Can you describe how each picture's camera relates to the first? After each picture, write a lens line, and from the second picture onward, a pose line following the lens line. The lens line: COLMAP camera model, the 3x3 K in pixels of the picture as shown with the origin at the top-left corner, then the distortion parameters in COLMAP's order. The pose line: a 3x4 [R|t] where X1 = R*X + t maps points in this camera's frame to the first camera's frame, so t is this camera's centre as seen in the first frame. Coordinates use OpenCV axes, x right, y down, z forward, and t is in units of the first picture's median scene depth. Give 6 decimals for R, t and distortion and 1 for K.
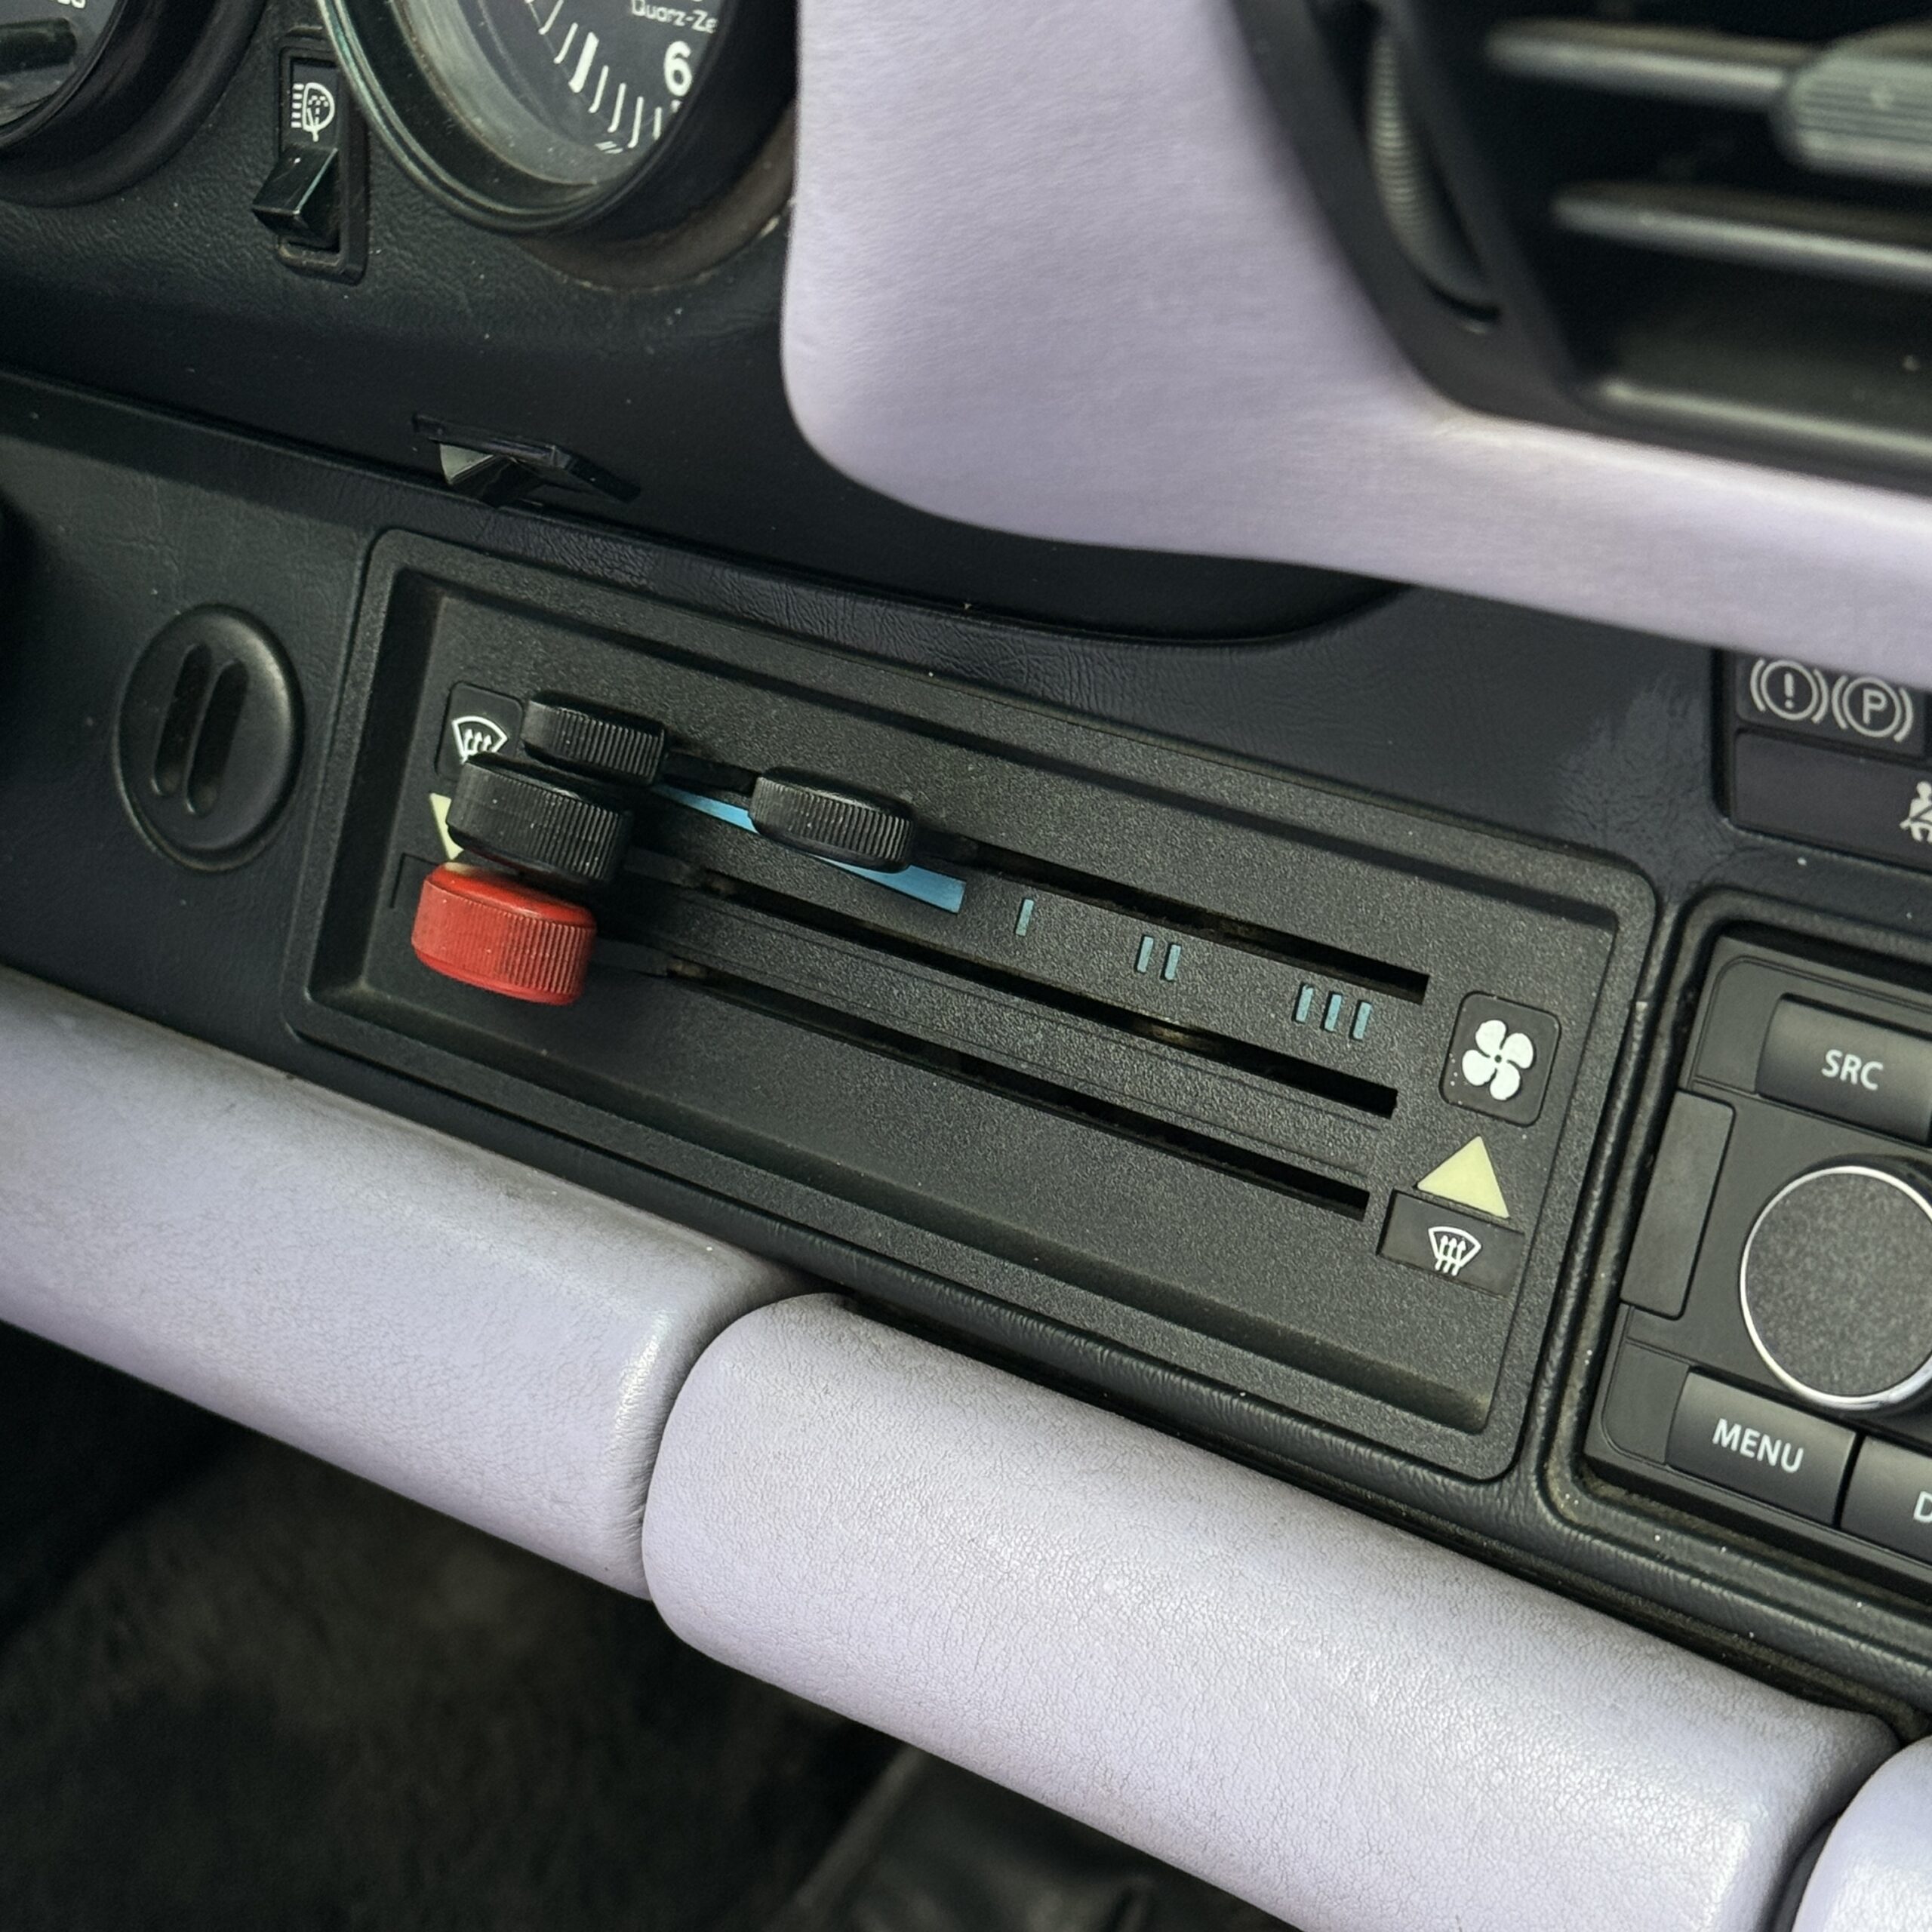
lens RADIAL K [[4339.0, 0, 966.0], [0, 4339.0, 966.0], [0, 0, 1]] dist [0.086037, 0.513289]
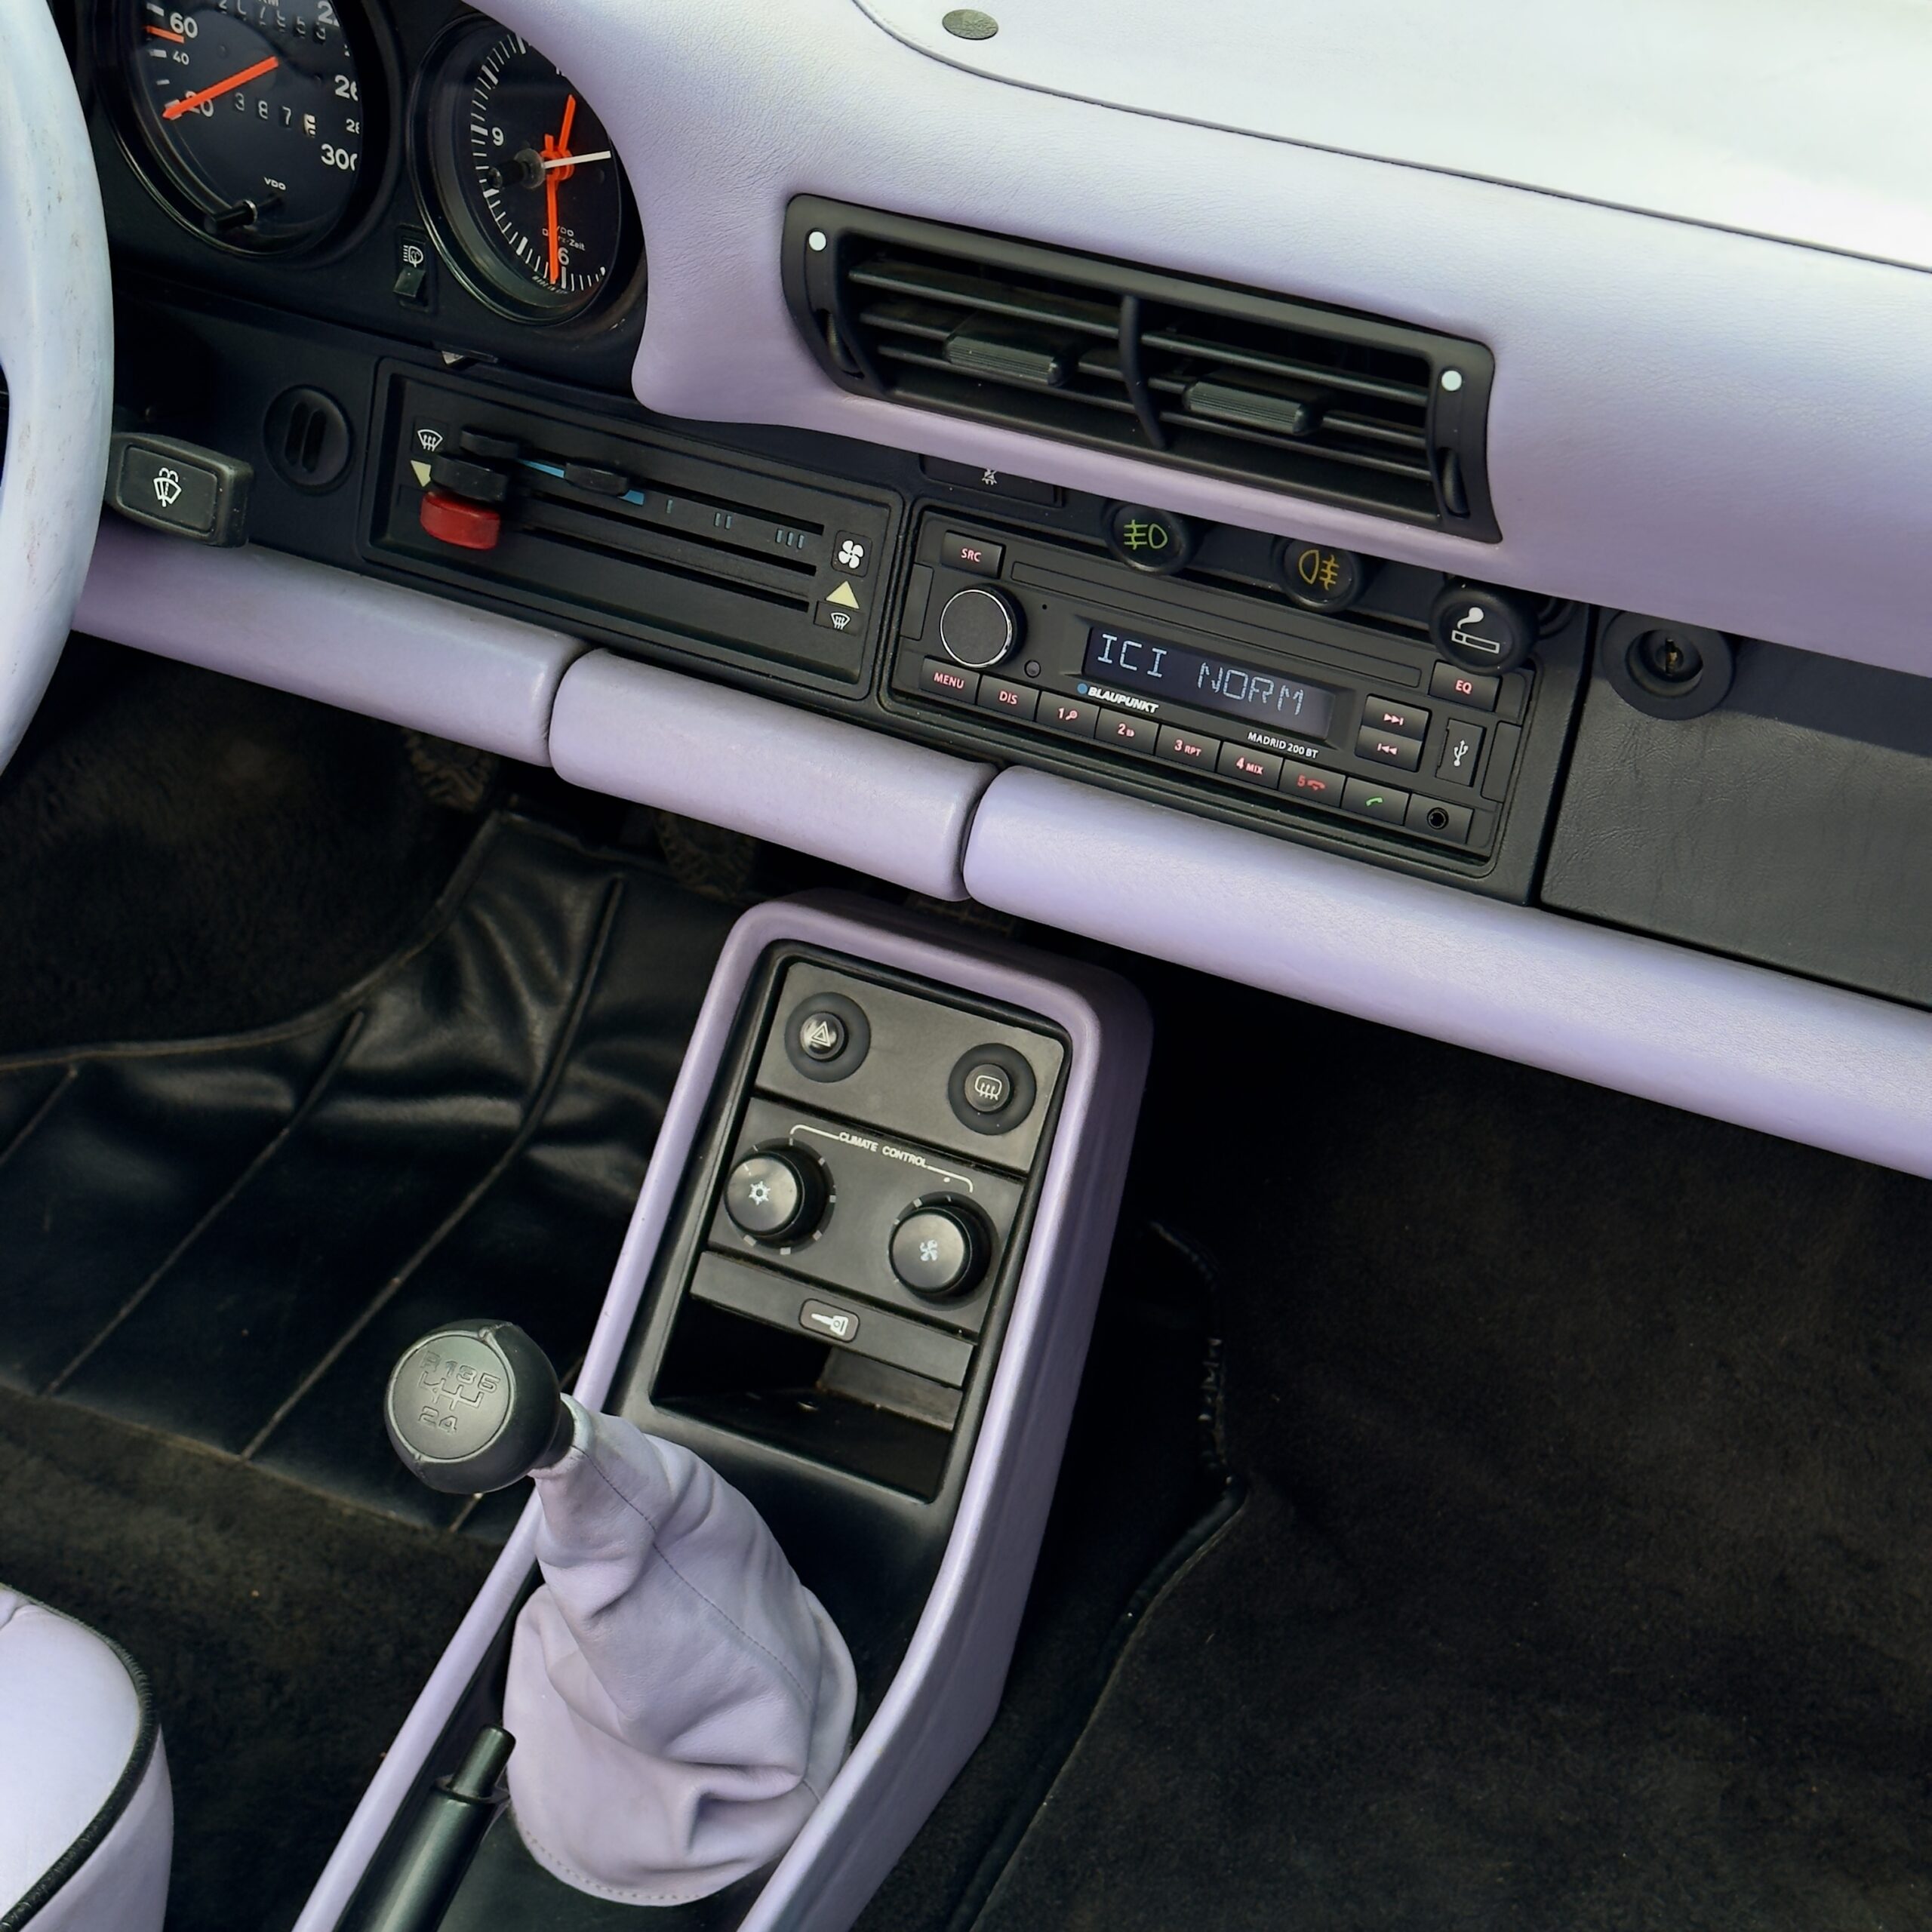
lens RADIAL K [[3639.0, 0, 969.0], [0, 3639.0, 1030.8], [0, 0, 1]] dist [0.135650, -0.081161]
pose [[0.973275, -0.118177, 0.196900, -0.302085], [0.067579, 0.966848, 0.246246, -0.251895], [-0.219473, -0.226359, 0.948996, -1.329671]]
